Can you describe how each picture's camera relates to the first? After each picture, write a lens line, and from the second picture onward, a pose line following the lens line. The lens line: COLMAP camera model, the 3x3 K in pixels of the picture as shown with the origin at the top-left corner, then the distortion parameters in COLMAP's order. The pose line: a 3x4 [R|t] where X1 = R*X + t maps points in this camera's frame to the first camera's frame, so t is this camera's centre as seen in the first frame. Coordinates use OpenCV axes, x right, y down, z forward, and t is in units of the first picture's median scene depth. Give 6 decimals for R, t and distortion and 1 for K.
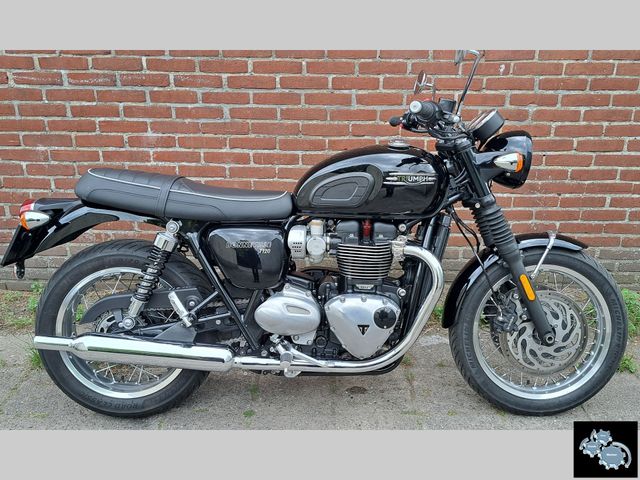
lens RADIAL K [[616.9, 0, 338.5], [0, 616.9, 239.9], [0, 0, 1]] dist [0.103531, -0.140765]
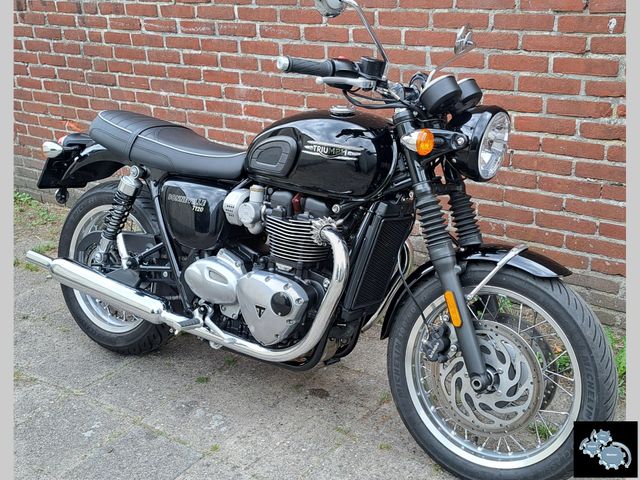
lens RADIAL K [[779.2, 0, 335.9], [0, 779.2, 241.4], [0, 0, 1]] dist [0.117775, -0.196278]
pose [[0.816897, 0.172898, -0.550259, 0.672243], [-0.169790, 0.983827, 0.057065, -0.034857], [0.551226, 0.046812, 0.833042, 0.103874]]
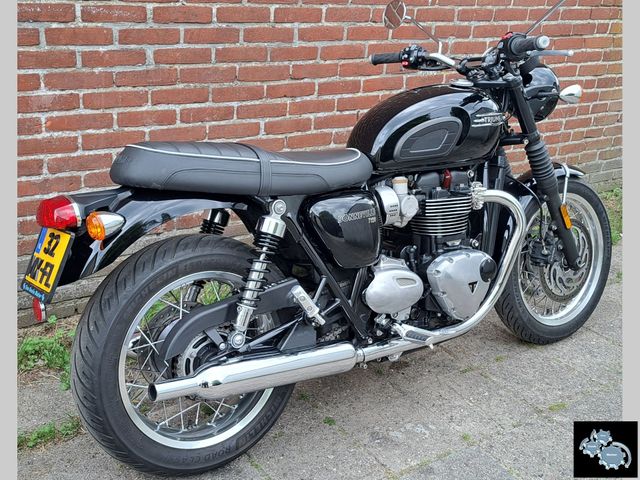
lens RADIAL K [[779.2, 0, 335.9], [0, 779.2, 241.4], [0, 0, 1]] dist [0.117775, -0.196278]
pose [[0.815546, -0.168245, 0.553695, -0.699785], [0.142426, 0.985729, 0.089741, -0.051858], [-0.560892, 0.005672, 0.827870, 0.131713]]
